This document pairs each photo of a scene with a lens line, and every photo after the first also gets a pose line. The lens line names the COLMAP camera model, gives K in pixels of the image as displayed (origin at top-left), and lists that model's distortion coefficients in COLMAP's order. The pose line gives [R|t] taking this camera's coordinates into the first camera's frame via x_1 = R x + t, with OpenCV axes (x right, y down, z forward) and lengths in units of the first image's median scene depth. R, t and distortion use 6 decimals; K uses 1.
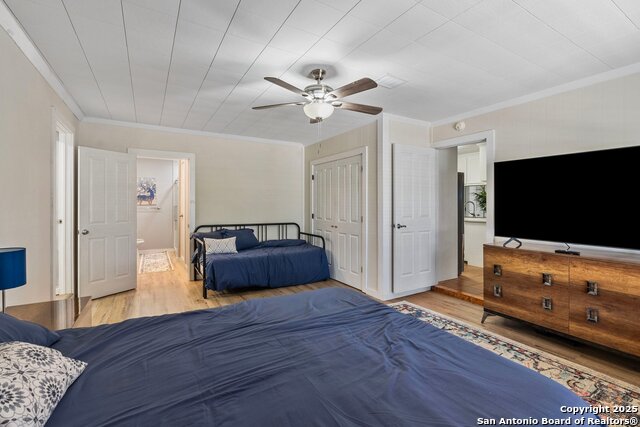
lens RADIAL K [[293.5, 0, 319.1], [0, 293.5, 207.5], [0, 0, 1]] dist [-0.010516, 0.003773]
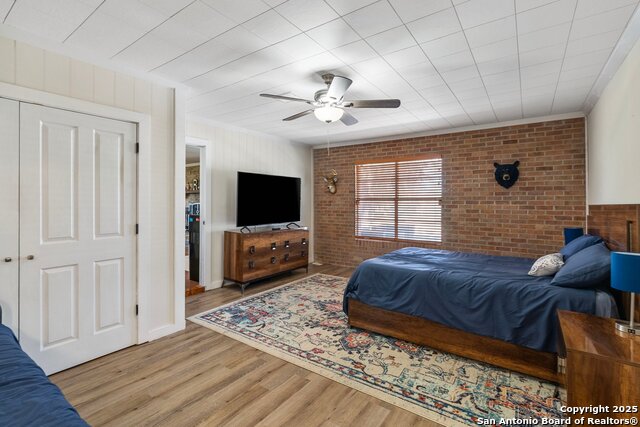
lens RADIAL K [[293.5, 0, 324.1], [0, 293.5, 202.7], [0, 0, 1]] dist [-0.010516, 0.003773]
pose [[-0.407011, -0.007988, 0.913389, -0.757272], [0.006880, 0.999907, 0.011810, -0.024913], [-0.913398, 0.011091, -0.406918, 1.160006]]
